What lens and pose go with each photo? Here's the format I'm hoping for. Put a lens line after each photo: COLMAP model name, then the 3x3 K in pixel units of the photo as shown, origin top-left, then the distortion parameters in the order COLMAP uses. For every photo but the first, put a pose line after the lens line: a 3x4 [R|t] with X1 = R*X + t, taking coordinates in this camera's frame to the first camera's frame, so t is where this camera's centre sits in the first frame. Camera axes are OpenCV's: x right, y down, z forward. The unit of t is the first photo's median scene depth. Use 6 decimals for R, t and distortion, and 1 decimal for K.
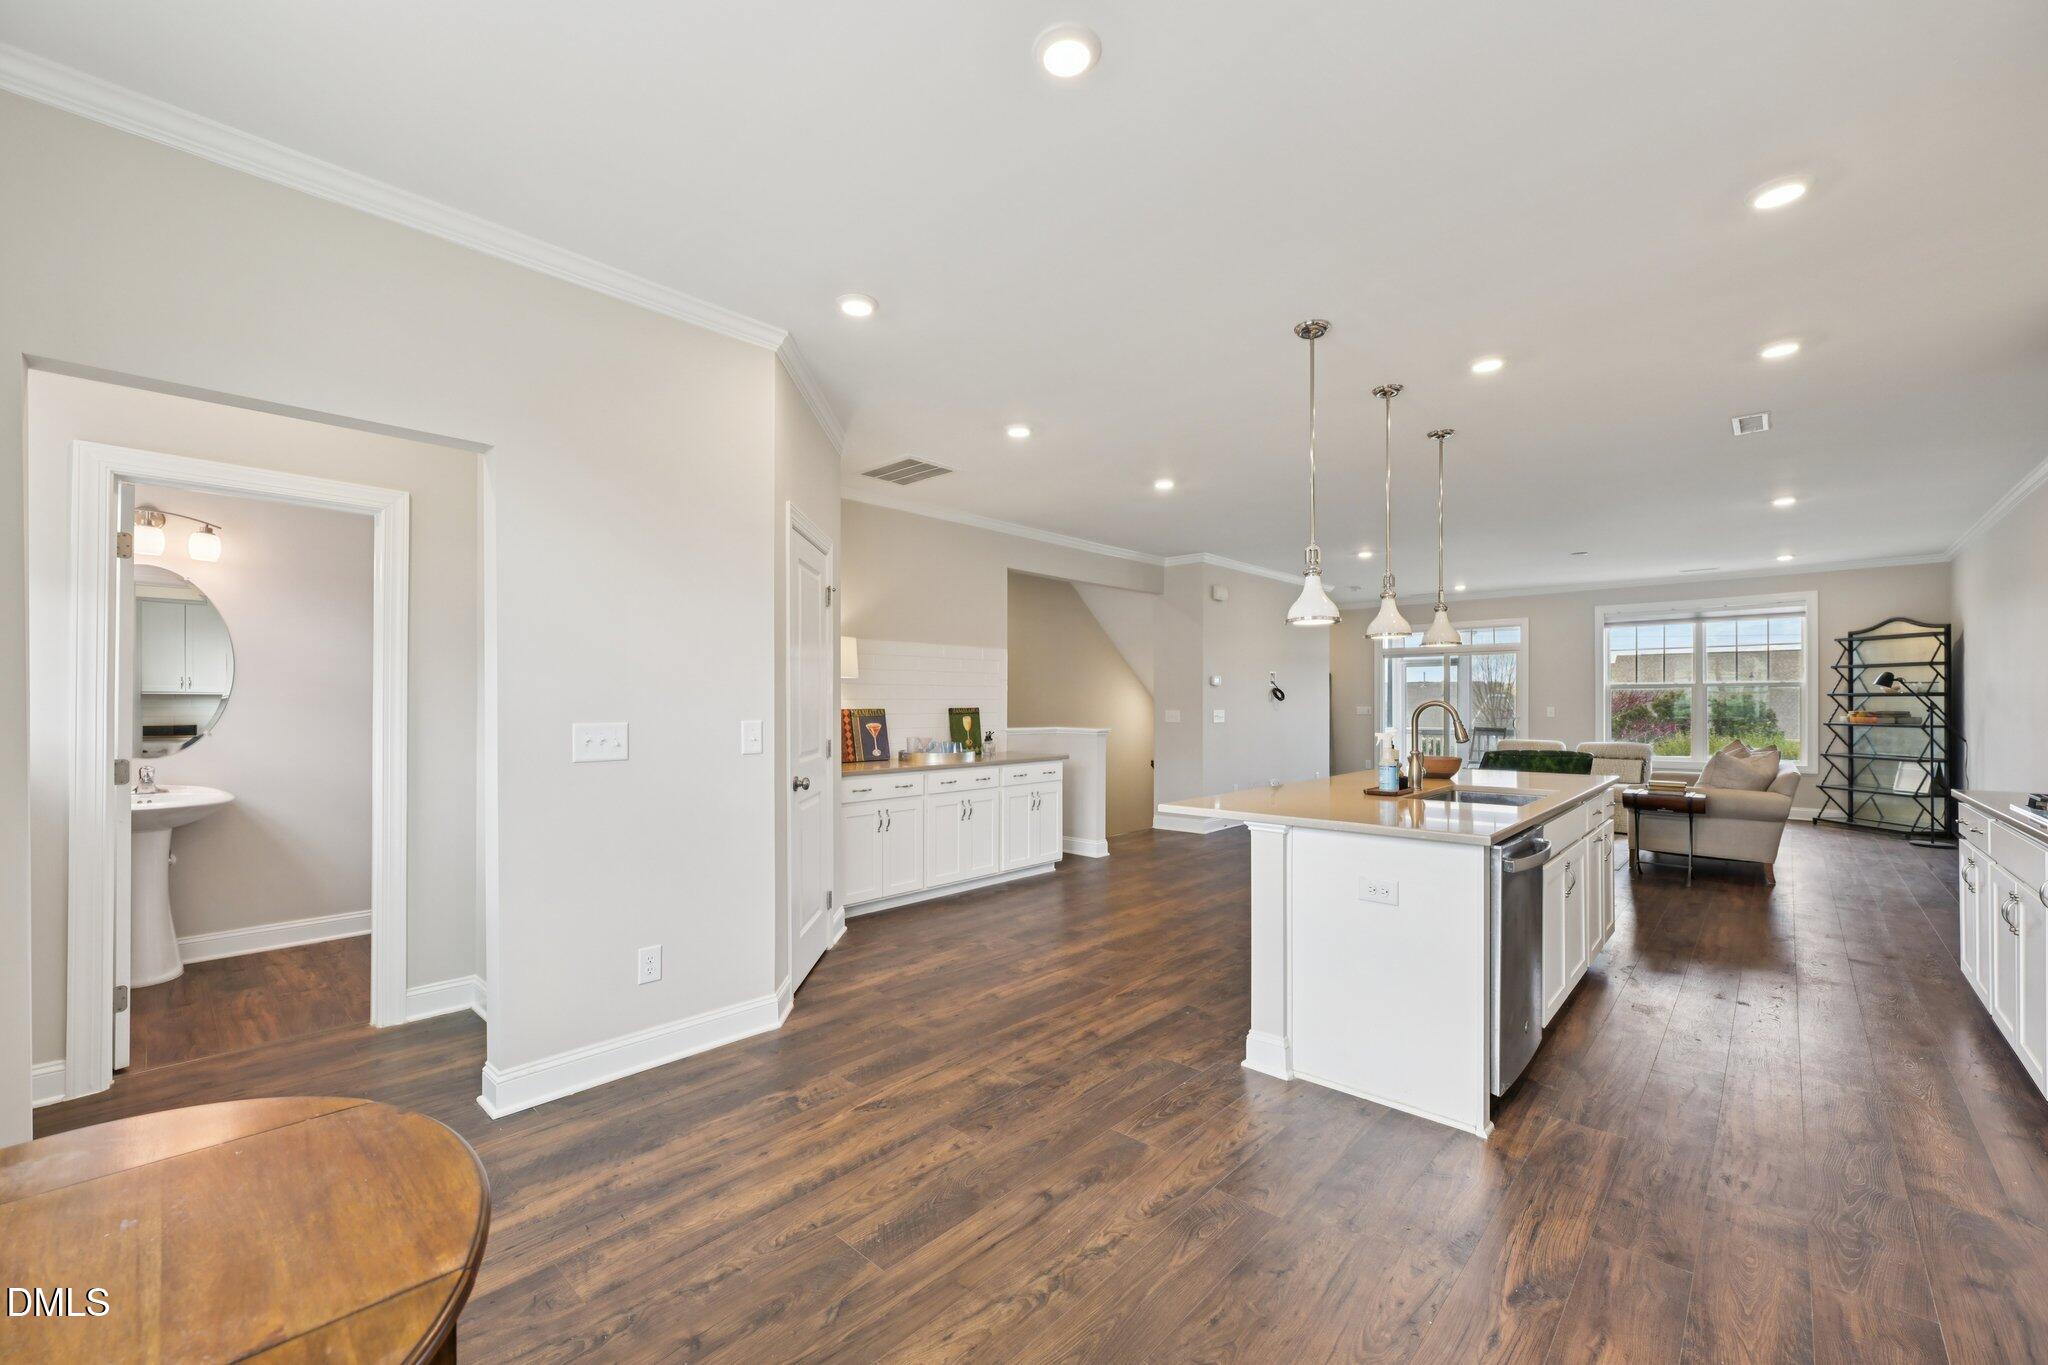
lens RADIAL K [[817.1, 0, 1015.6], [0, 817.1, 706.7], [0, 0, 1]] dist [0.000876, 0.000028]
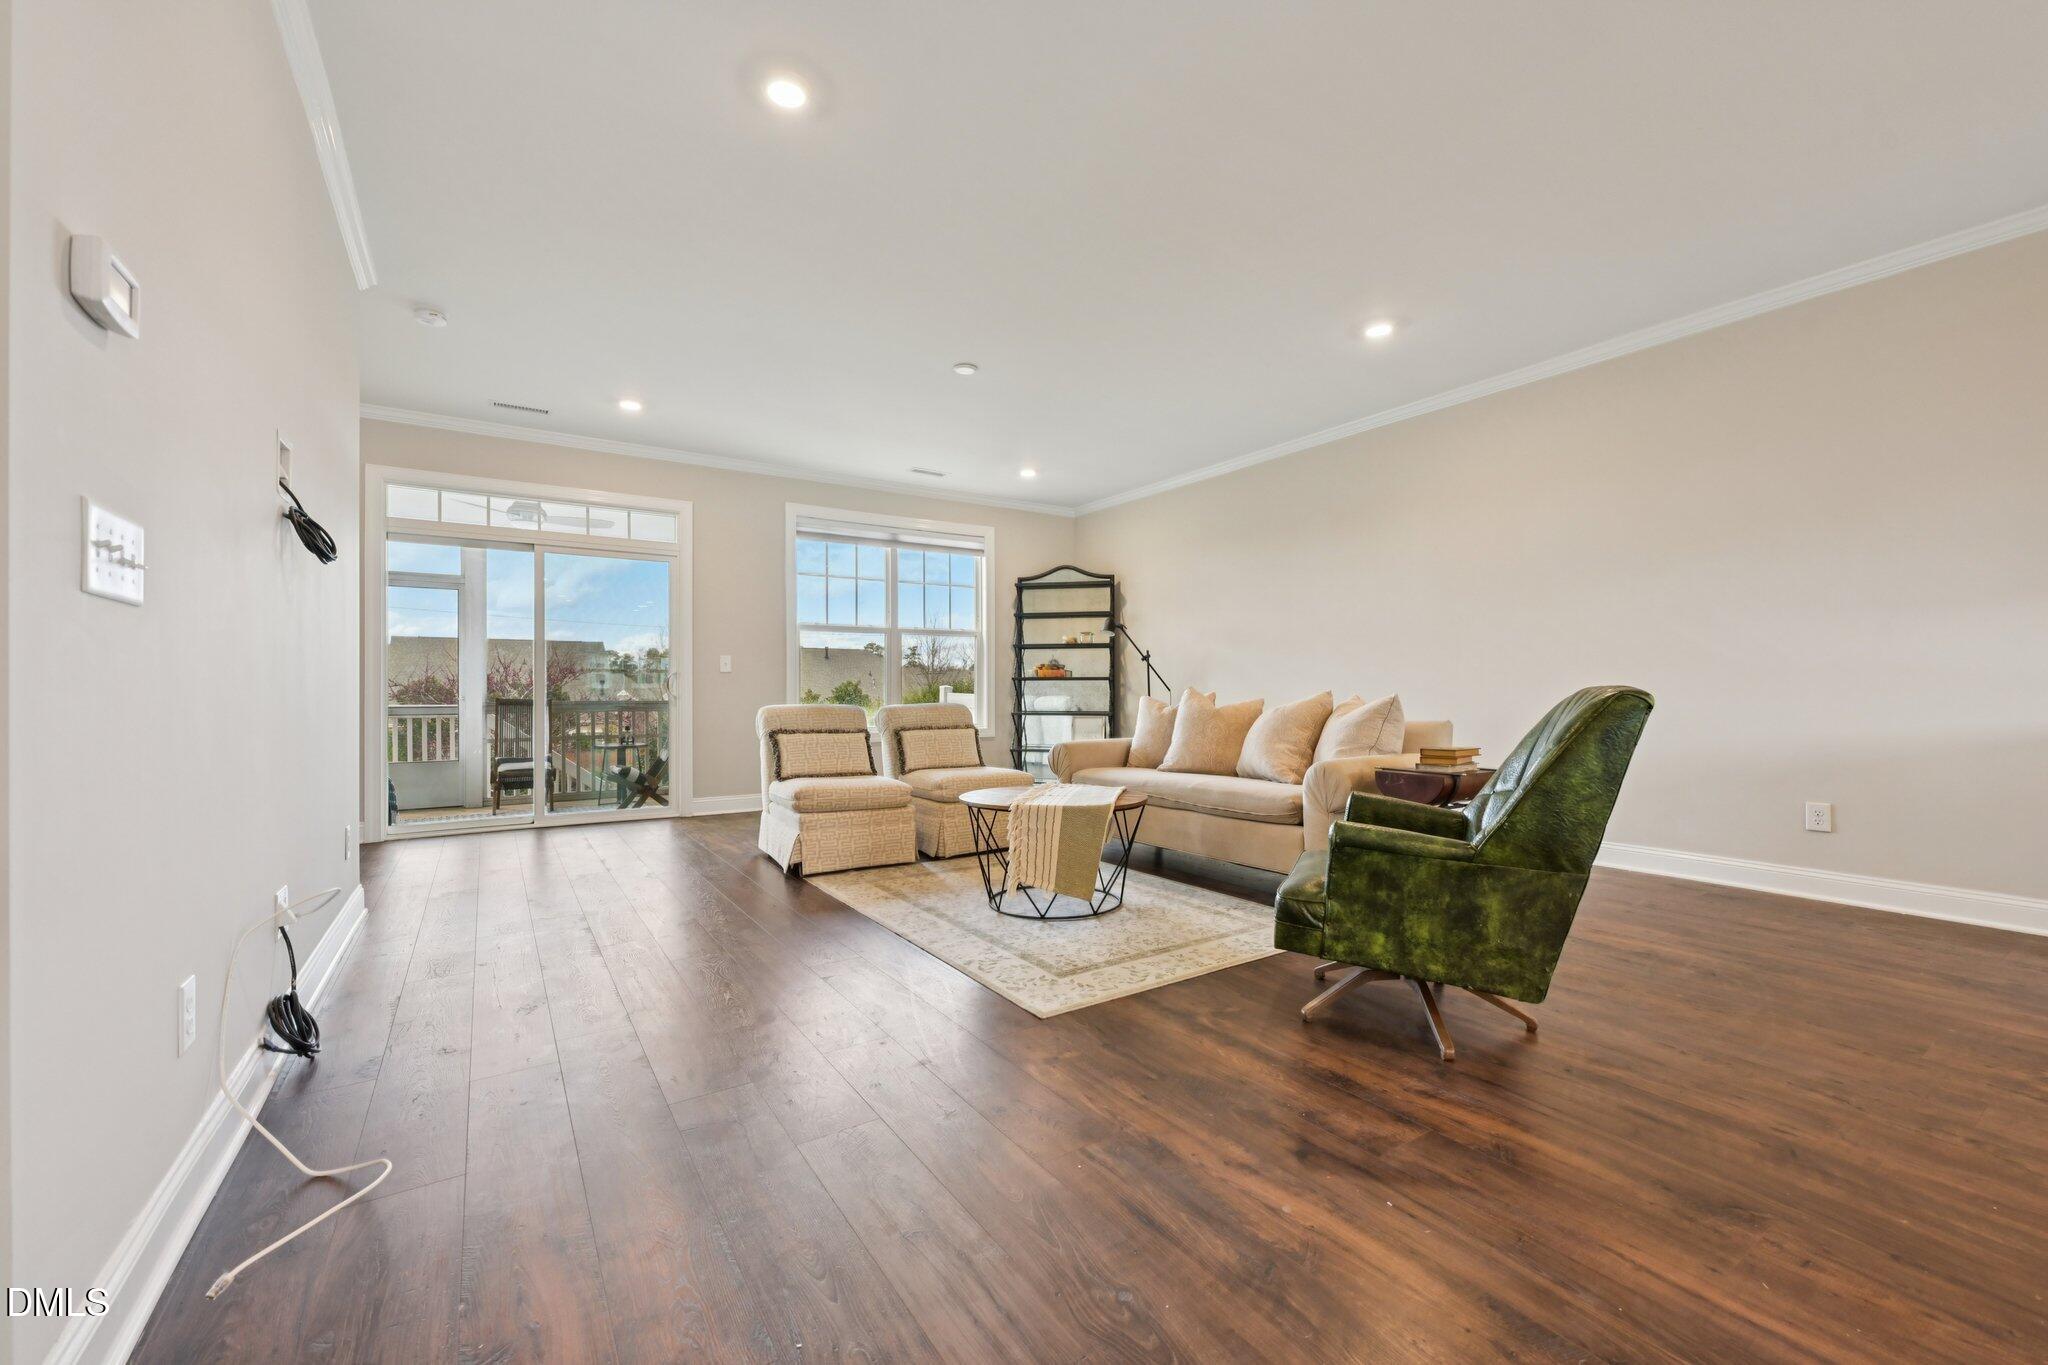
lens RADIAL K [[818.6, 0, 1024.0], [0, 818.6, 682.5], [0, 0, 1]] dist [0.003867, -0.000163]
pose [[0.230987, 0.009620, 0.972909, 0.291345], [0.007982, 0.999899, -0.011782, 0.075439], [-0.972924, 0.010487, 0.230887, 1.652950]]
